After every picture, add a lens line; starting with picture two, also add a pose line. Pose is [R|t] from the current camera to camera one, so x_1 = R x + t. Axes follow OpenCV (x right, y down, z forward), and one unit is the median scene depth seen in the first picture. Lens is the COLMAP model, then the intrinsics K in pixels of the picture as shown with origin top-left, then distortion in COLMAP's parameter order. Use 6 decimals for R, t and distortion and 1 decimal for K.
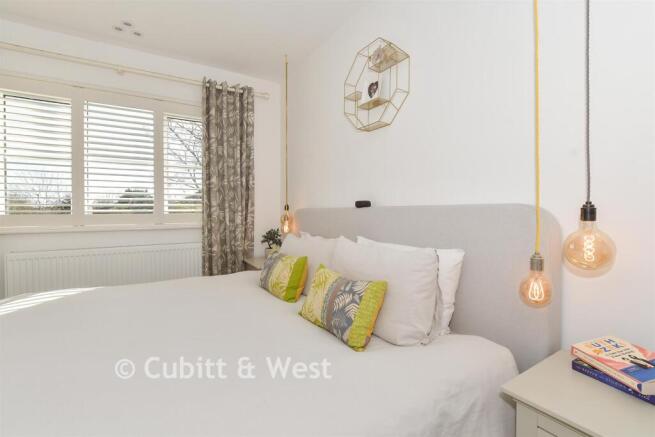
lens RADIAL K [[309.8, 0, 328.2], [0, 309.8, 209.9], [0, 0, 1]] dist [-0.000526, -0.000086]
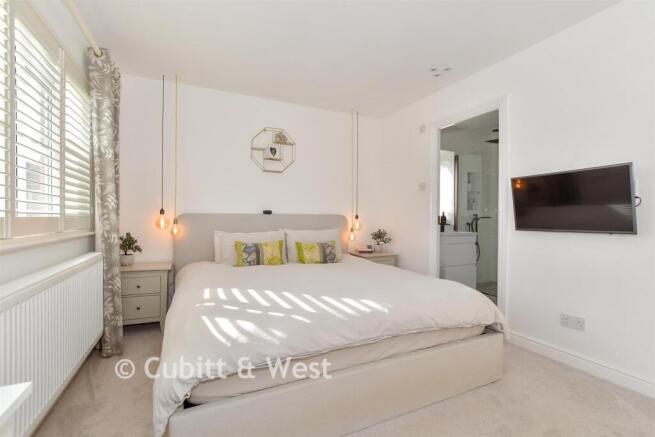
lens RADIAL K [[299.1, 0, 327.5], [0, 299.1, 218.5], [0, 0, 1]] dist [-0.000119, -0.000011]
pose [[0.151151, 0.001066, 0.988510, -1.664904], [-0.004858, 0.999988, -0.000335, 0.018082], [-0.988499, -0.004751, 0.151154, 0.414850]]
